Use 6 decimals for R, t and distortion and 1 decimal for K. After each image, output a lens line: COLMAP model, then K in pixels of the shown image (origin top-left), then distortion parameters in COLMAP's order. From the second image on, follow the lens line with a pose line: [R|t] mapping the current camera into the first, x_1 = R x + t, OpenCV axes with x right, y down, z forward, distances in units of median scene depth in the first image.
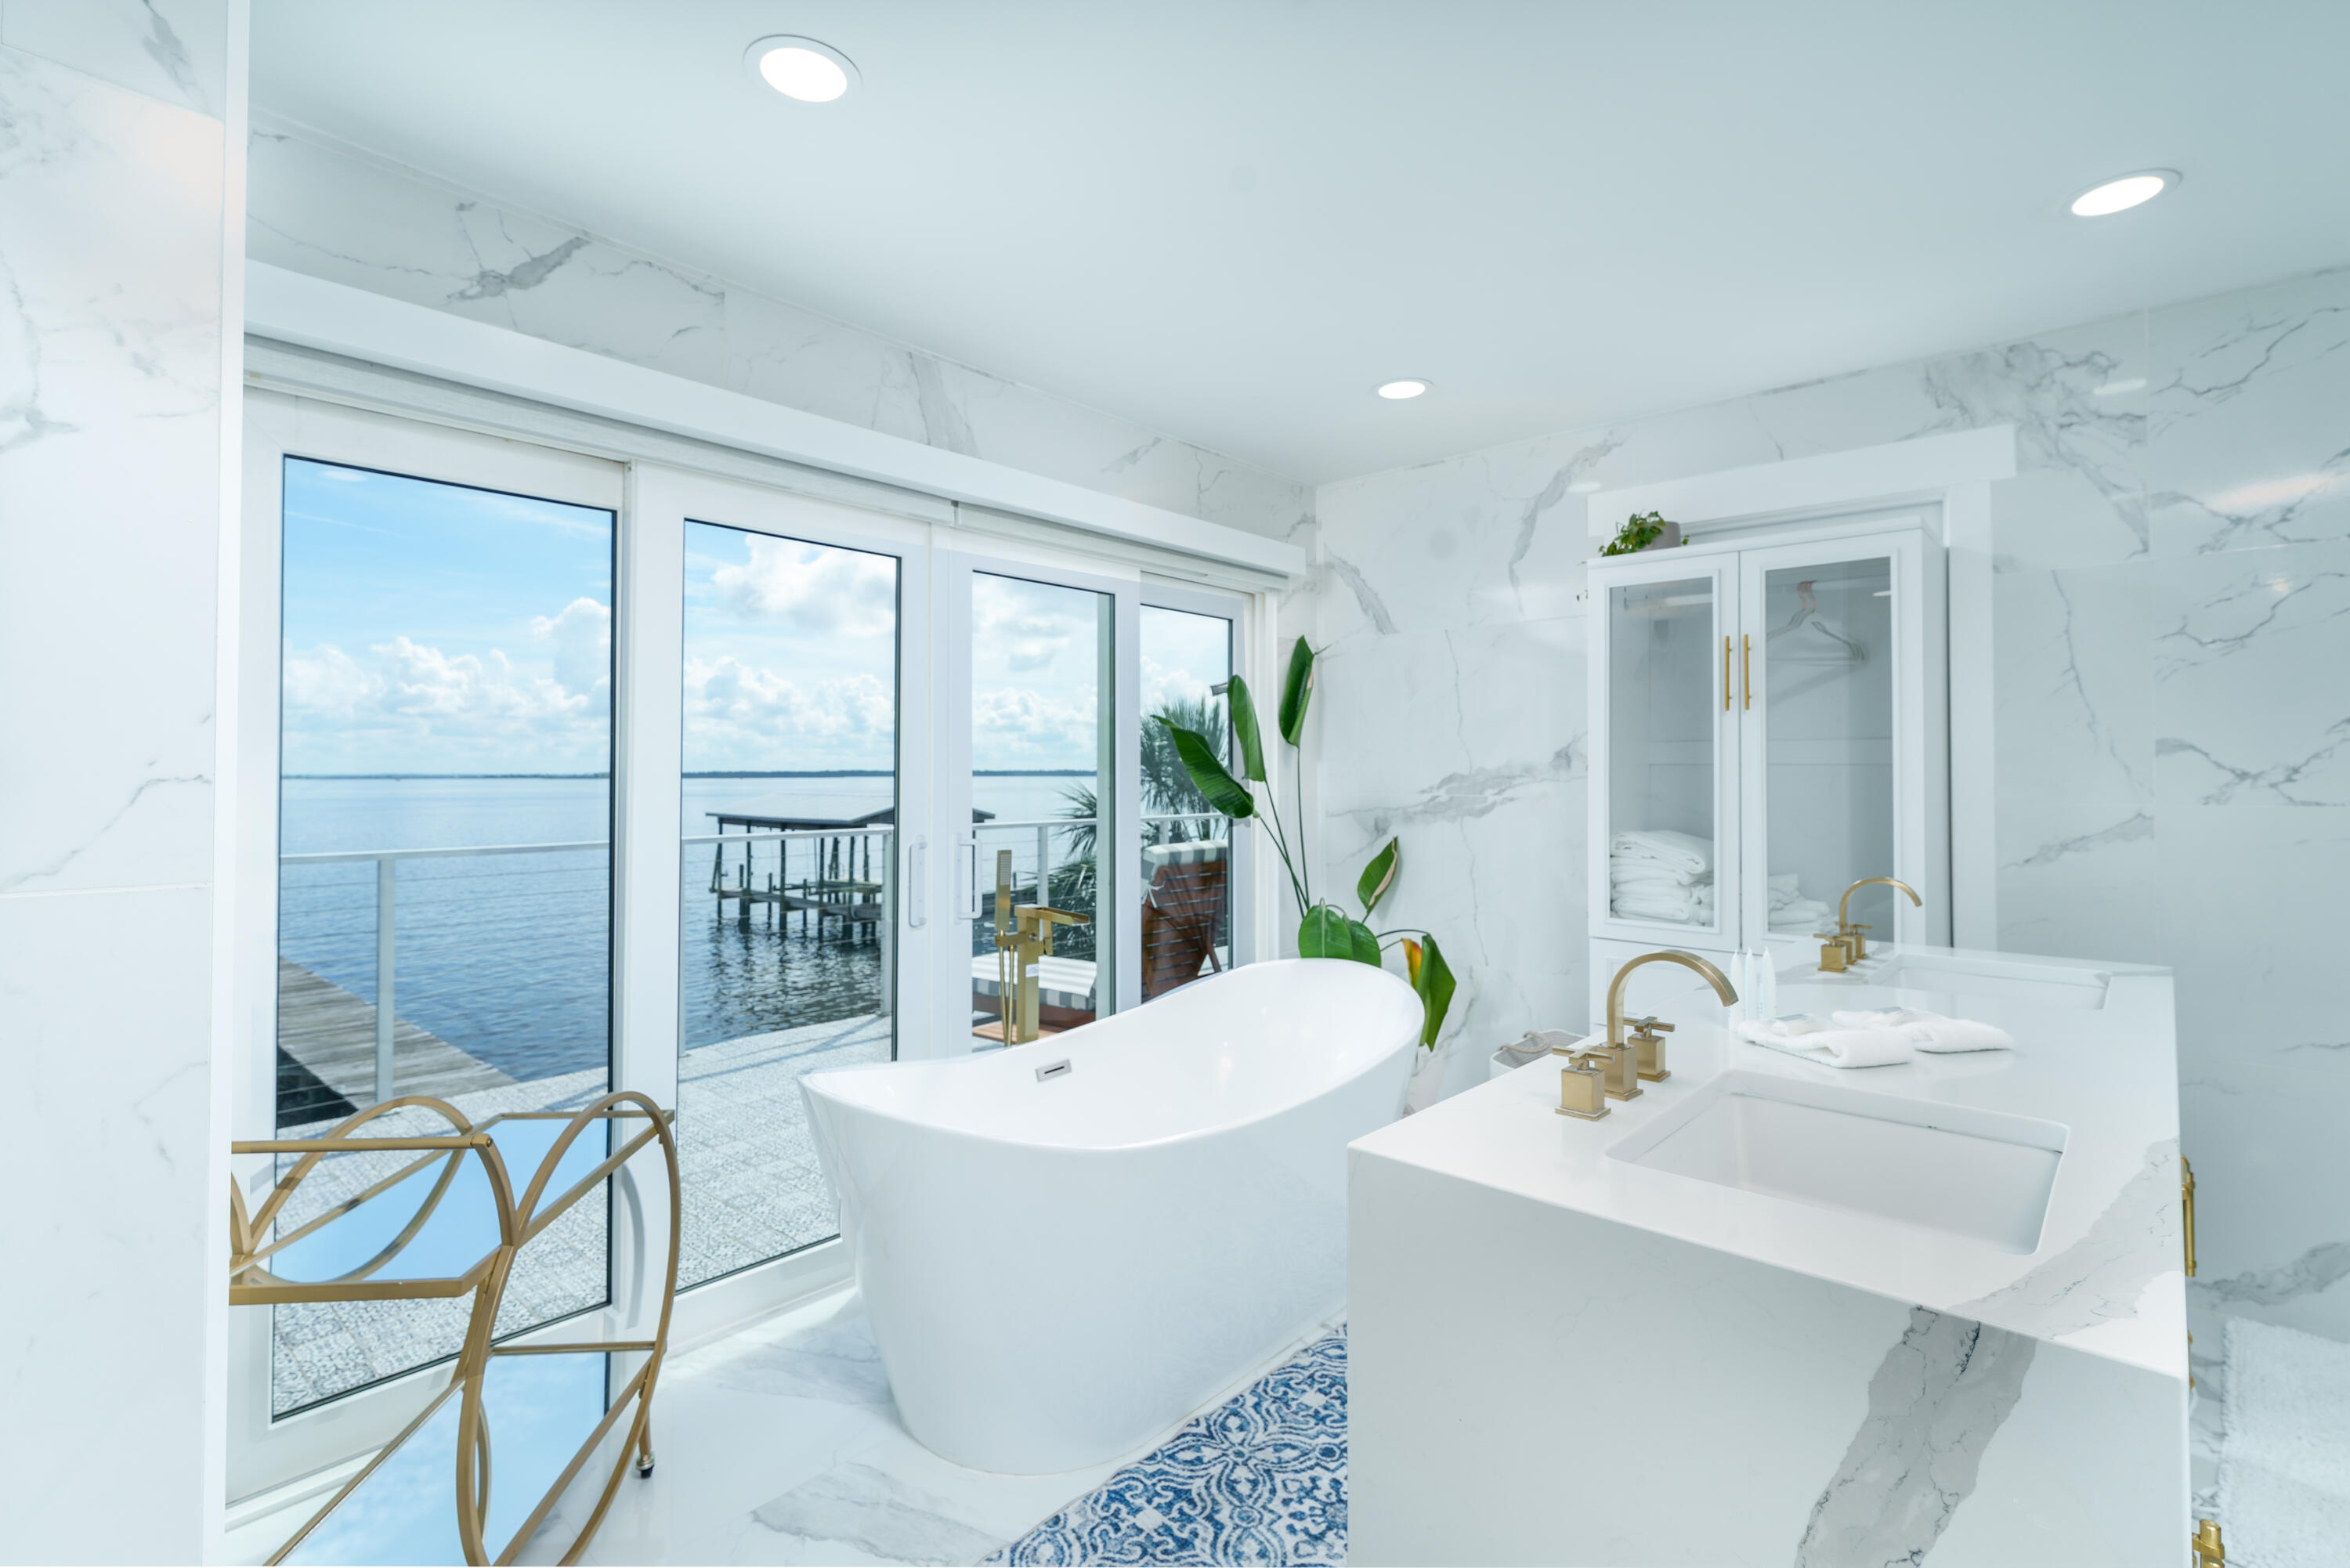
lens RADIAL K [[1052.3, 0, 1175.0], [0, 1052.3, 784.0], [0, 0, 1]] dist [0.001838, 0.000083]
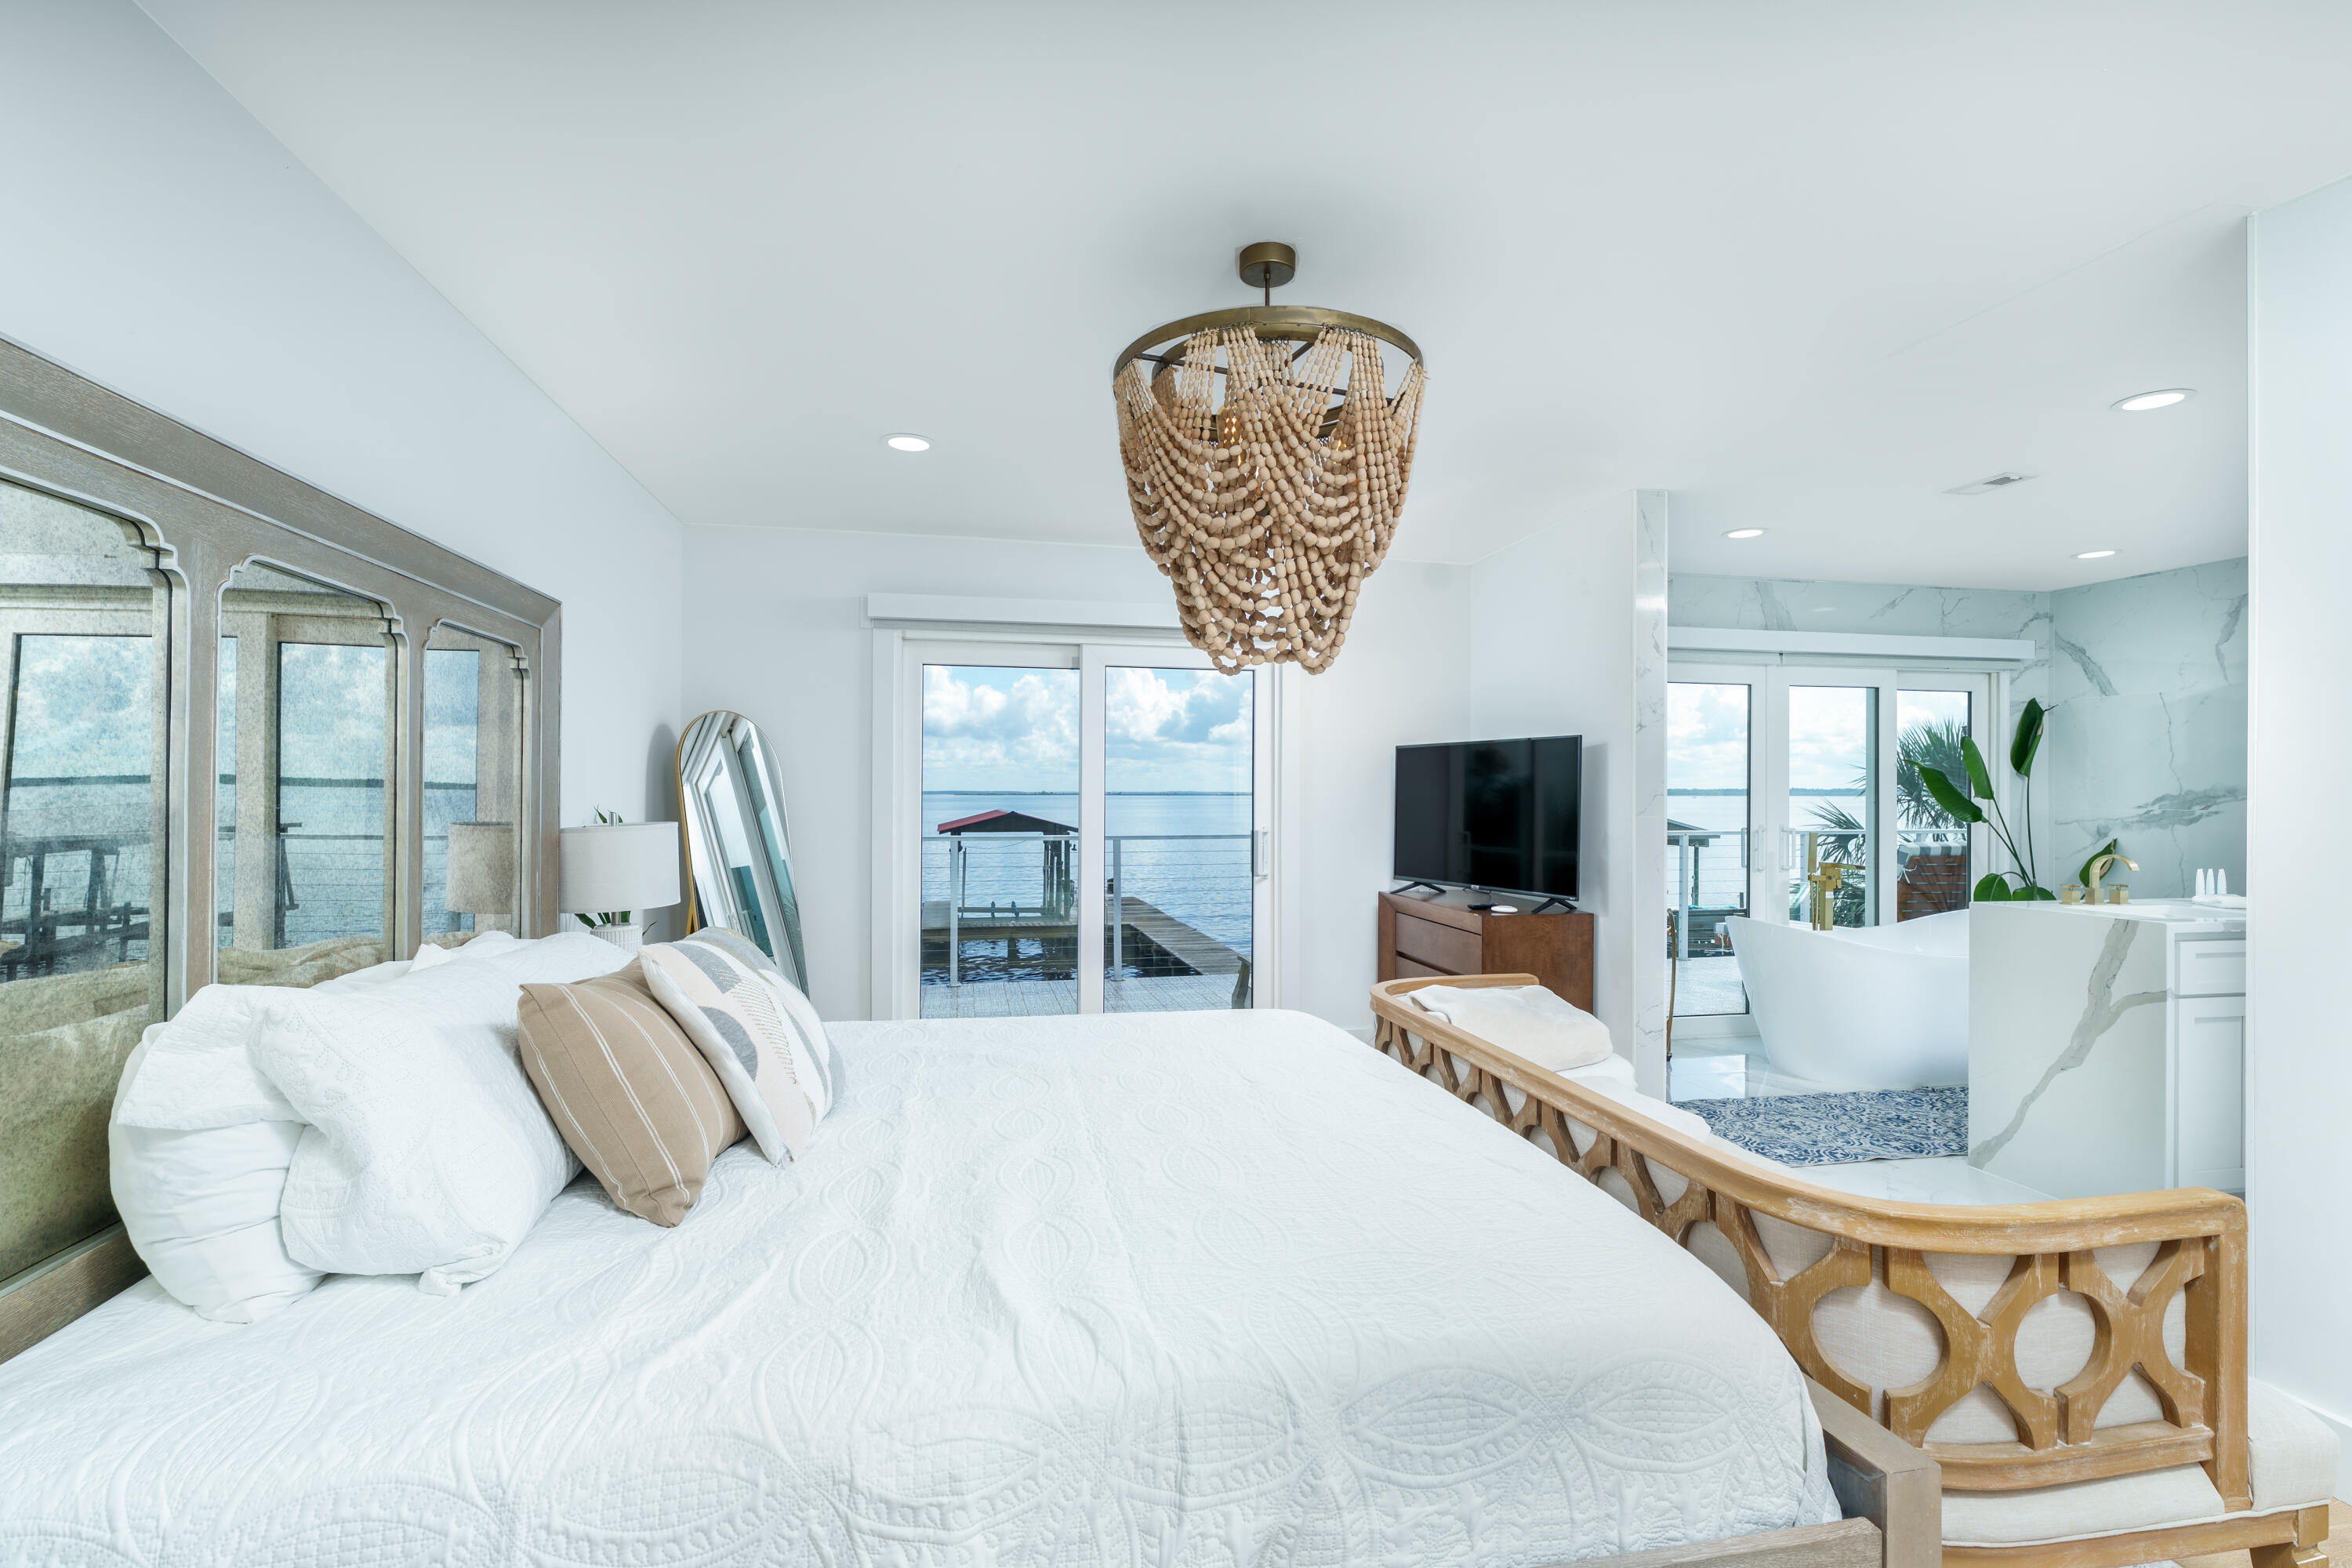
lens RADIAL K [[1053.3, 0, 1176.0], [0, 1053.3, 784.0], [0, 0, 1]] dist [0.001838, 0.000083]
pose [[0.804807, -0.000190, -0.593537, 0.034361], [-0.010499, 0.999839, -0.014556, 0.010097], [0.593444, 0.017946, 0.804675, -0.884731]]
